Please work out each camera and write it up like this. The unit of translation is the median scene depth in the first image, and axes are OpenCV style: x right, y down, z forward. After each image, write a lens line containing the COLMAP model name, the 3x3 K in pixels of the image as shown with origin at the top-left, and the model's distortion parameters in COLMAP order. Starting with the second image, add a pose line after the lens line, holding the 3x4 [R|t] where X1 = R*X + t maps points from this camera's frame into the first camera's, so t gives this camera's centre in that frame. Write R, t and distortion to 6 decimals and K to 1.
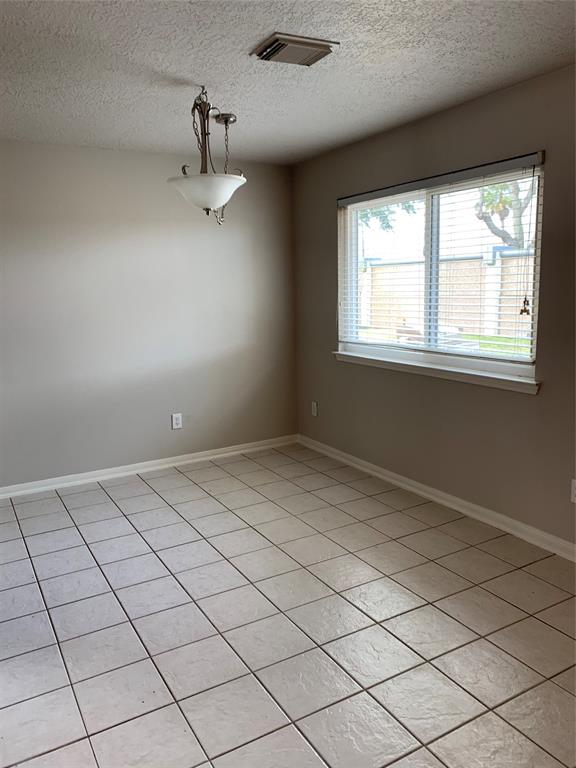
lens RADIAL K [[590.2, 0, 287.6], [0, 590.2, 383.9], [0, 0, 1]] dist [0.002272, -0.000078]
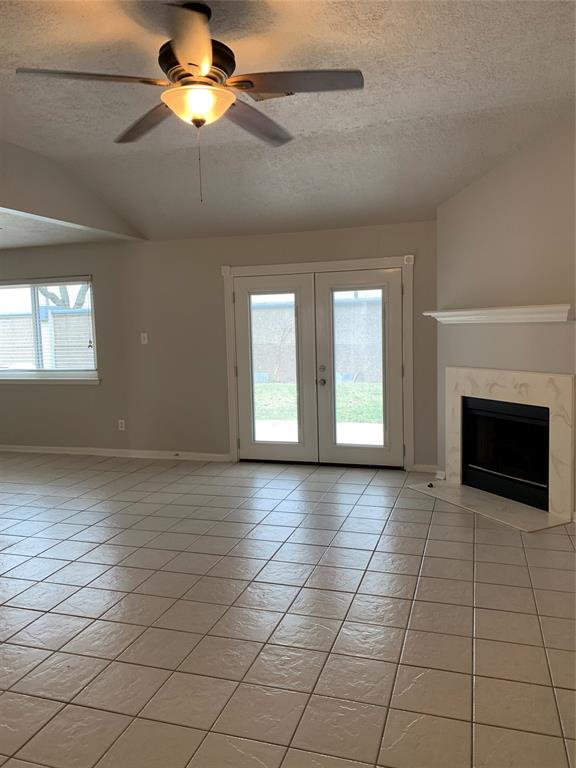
lens RADIAL K [[590.2, 0, 288.9], [0, 590.2, 383.5], [0, 0, 1]] dist [0.002272, -0.000078]
pose [[0.738132, -0.056385, 0.672296, -0.512383], [0.115691, 0.992319, -0.043794, 0.187456], [-0.664663, 0.110104, 0.738986, -1.045377]]
